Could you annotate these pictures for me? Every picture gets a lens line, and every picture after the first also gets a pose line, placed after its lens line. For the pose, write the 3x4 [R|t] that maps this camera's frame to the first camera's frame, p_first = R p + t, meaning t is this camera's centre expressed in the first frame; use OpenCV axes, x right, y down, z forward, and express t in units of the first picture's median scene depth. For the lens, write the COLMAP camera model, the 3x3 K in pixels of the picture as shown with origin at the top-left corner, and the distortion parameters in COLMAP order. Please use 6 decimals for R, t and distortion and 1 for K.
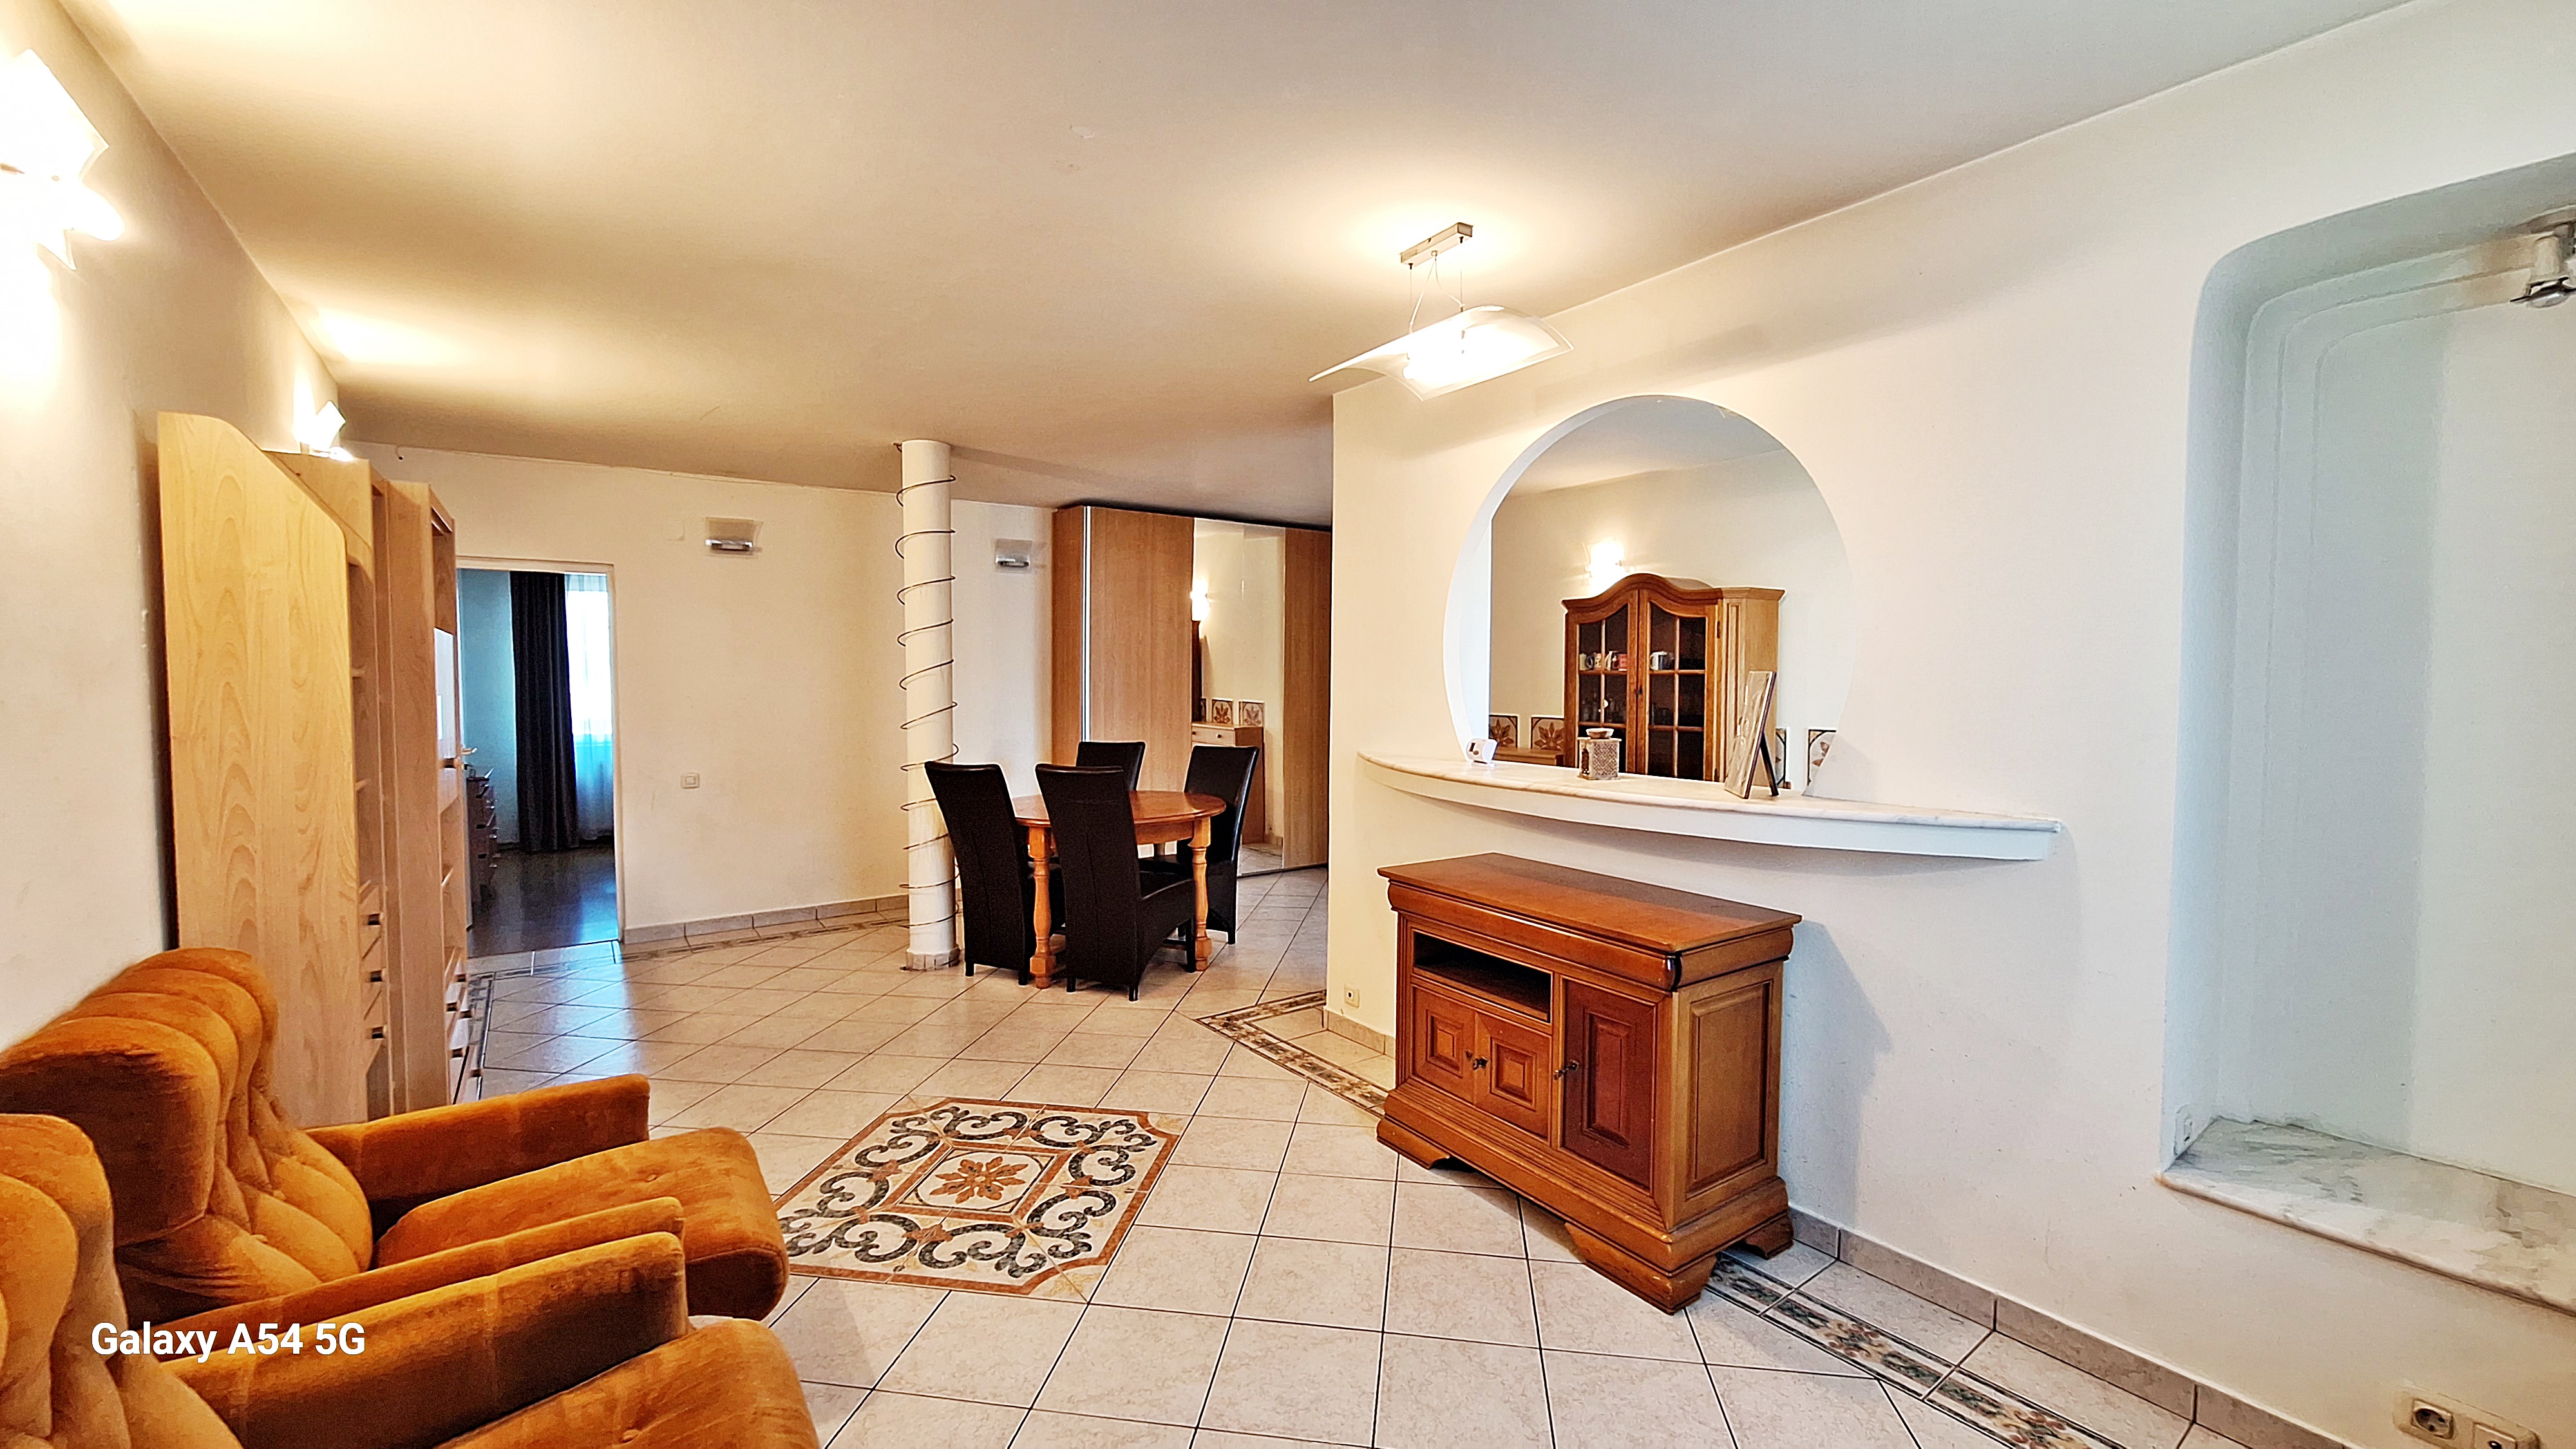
lens RADIAL K [[1031.2, 0, 1275.7], [0, 1031.2, 725.5], [0, 0, 1]] dist [-0.001848, 0.002454]
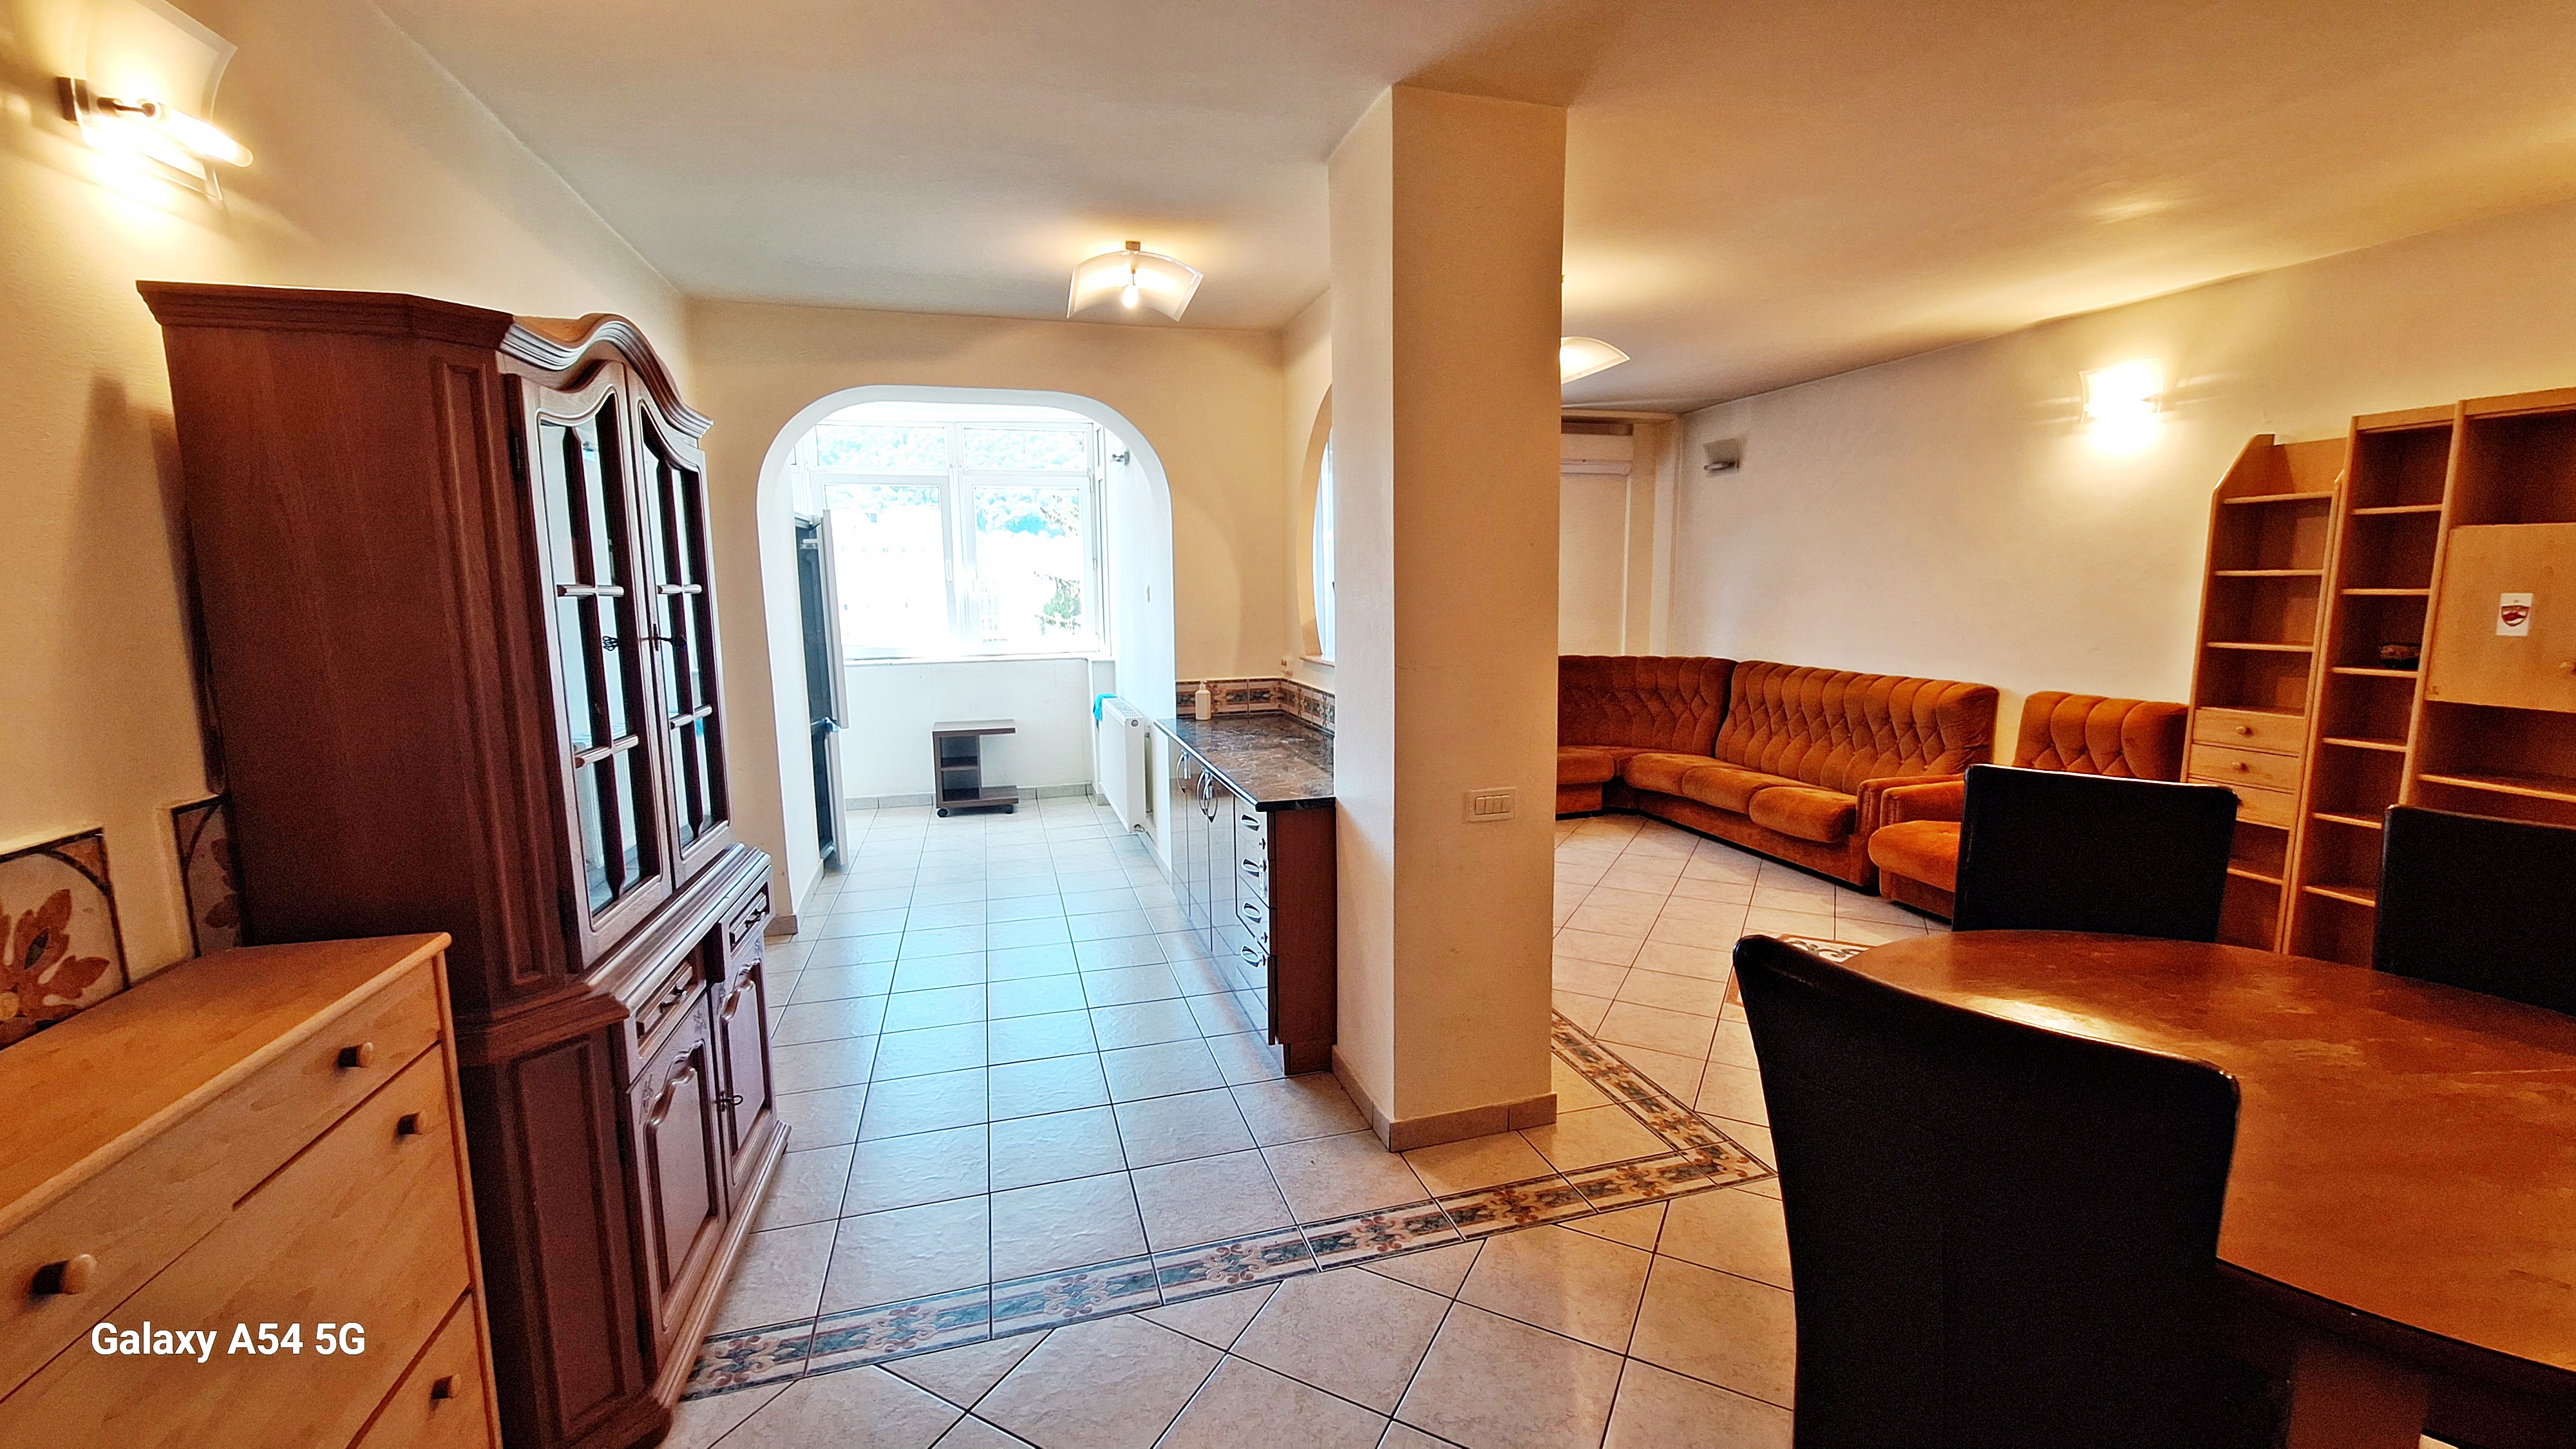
lens RADIAL K [[1027.7, 0, 1278.8], [0, 1027.7, 721.1], [0, 0, 1]] dist [-0.000884, -0.000187]
pose [[-0.943336, -0.038401, 0.329611, 0.006743], [0.024100, 0.982731, 0.183463, -0.093588], [-0.330964, 0.181011, -0.926120, 1.746612]]
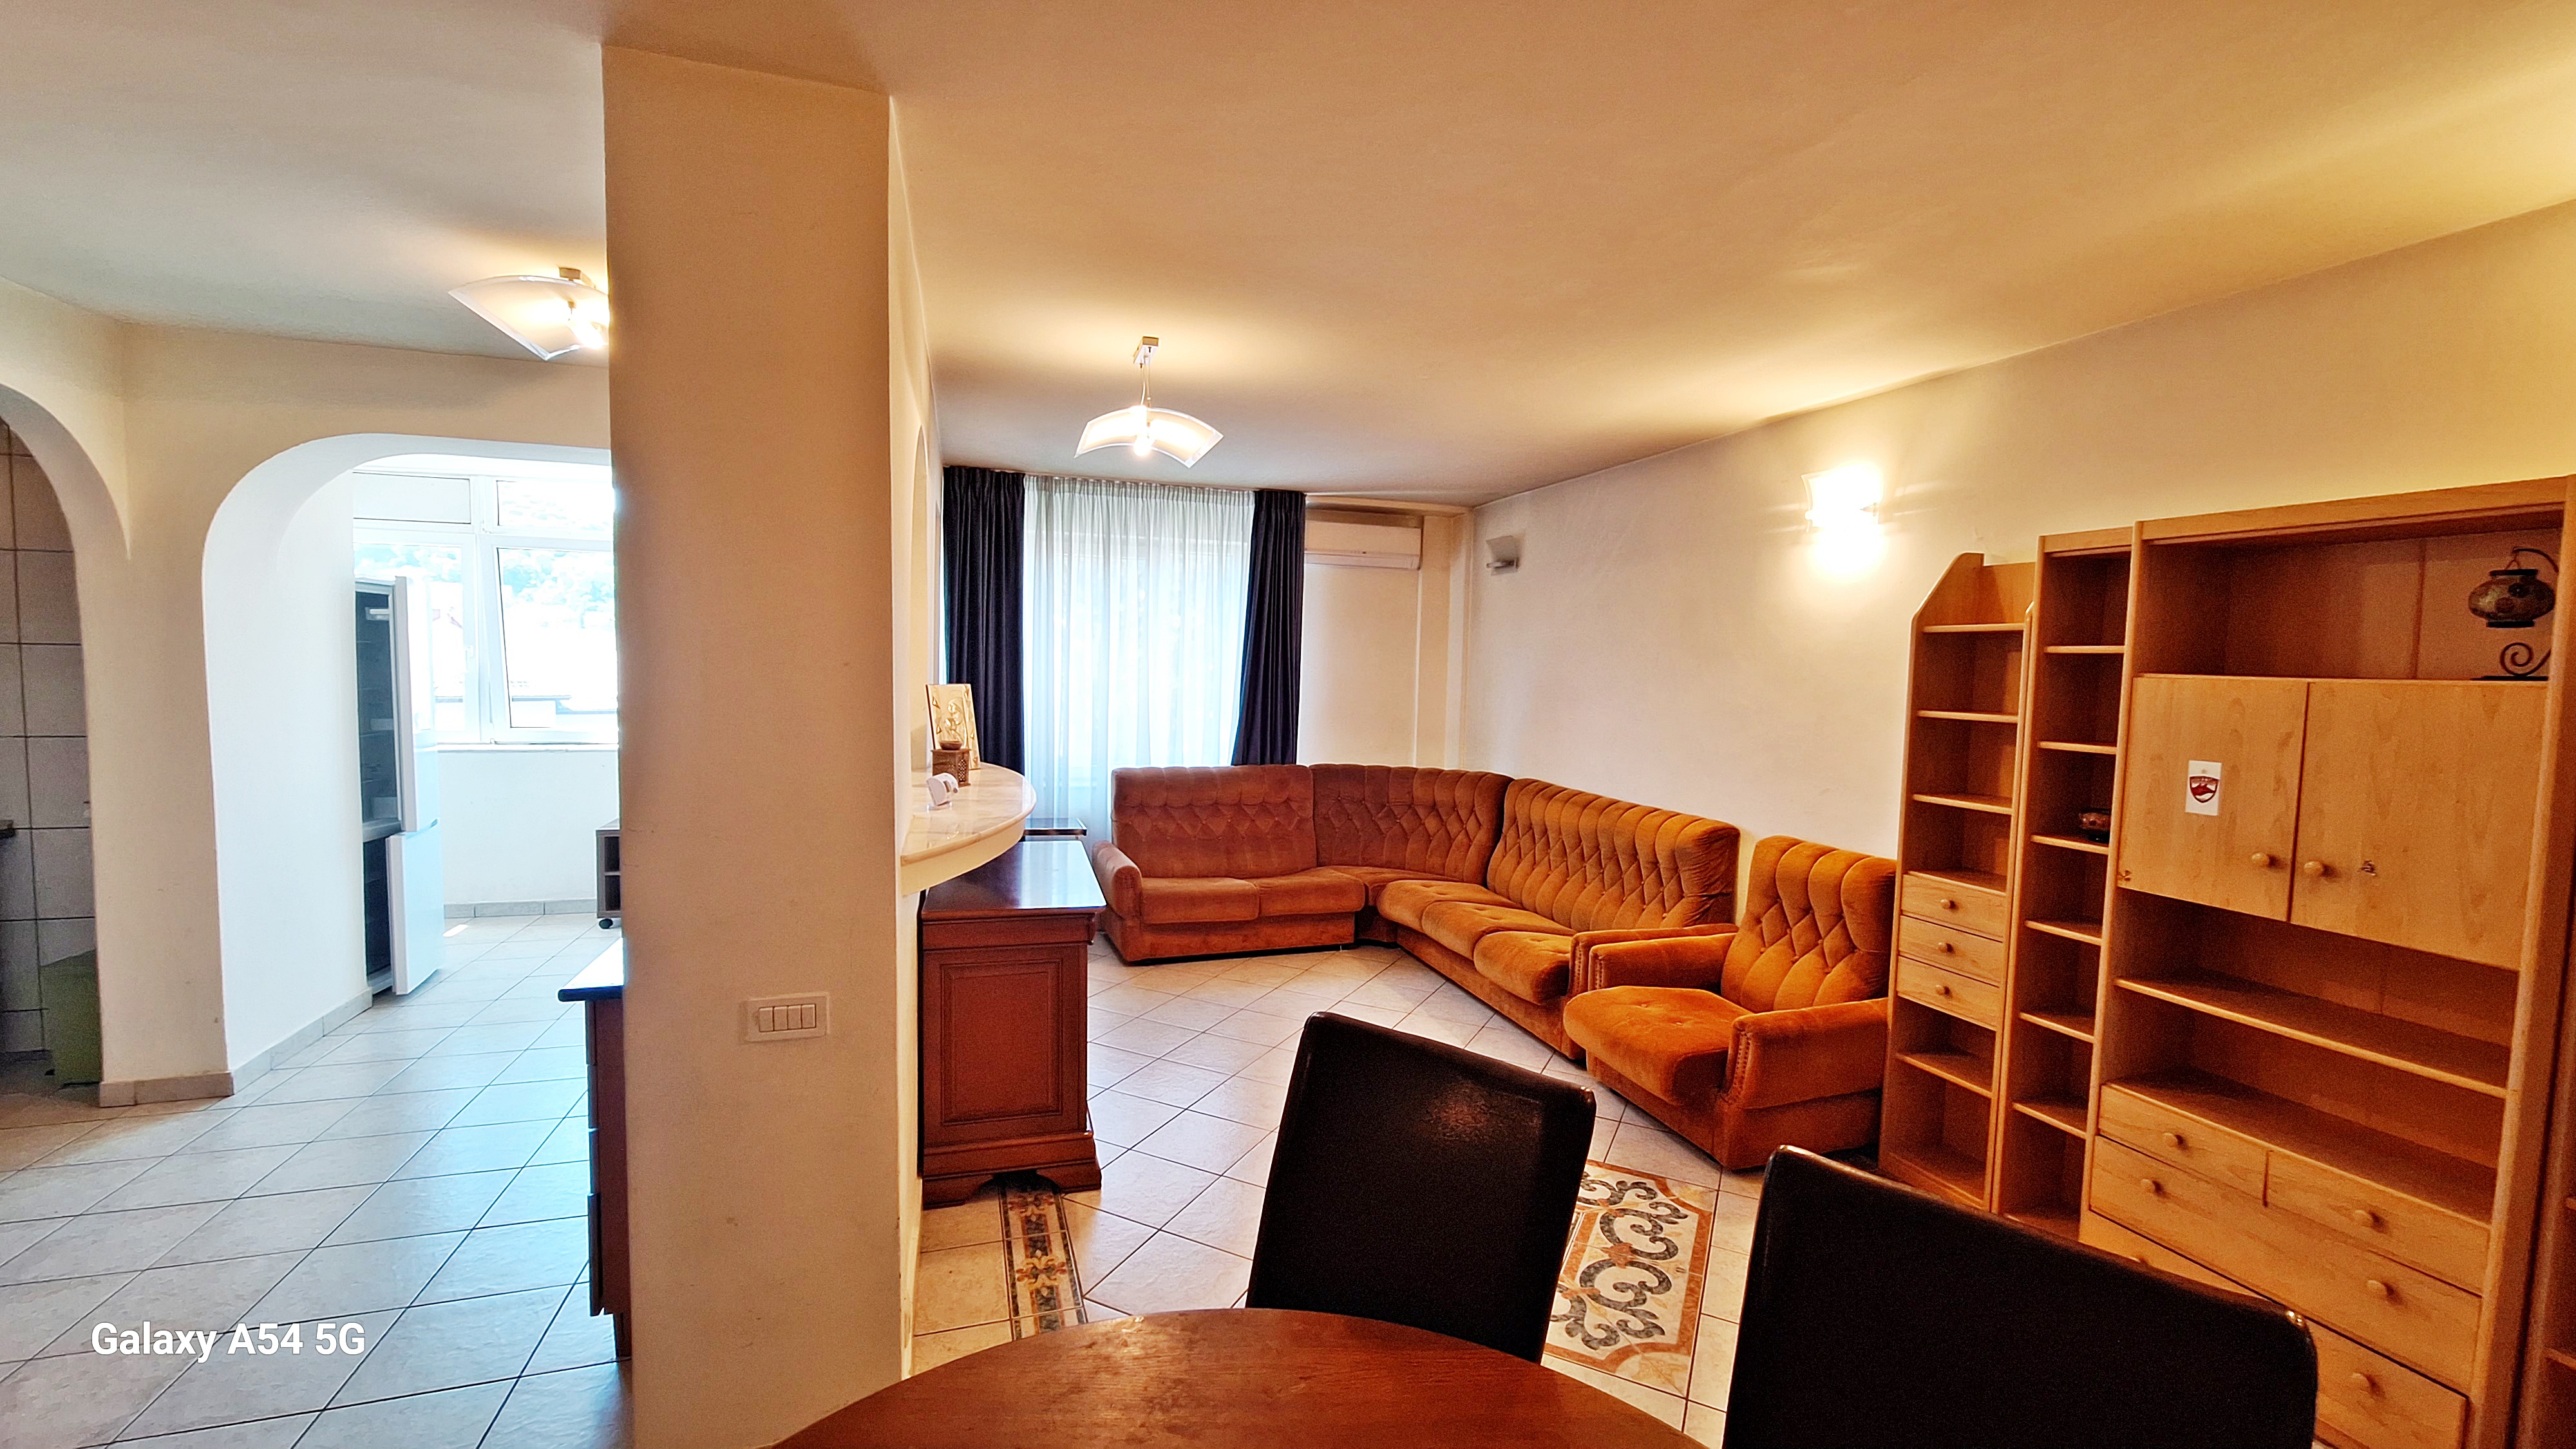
lens RADIAL K [[1031.2, 0, 1275.7], [0, 1031.2, 725.5], [0, 0, 1]] dist [-0.001848, 0.002454]
pose [[-0.951436, -0.045829, 0.304417, -0.262710], [-0.011739, 0.993539, 0.112887, -0.108513], [-0.307623, 0.103831, -0.945826, 1.469509]]
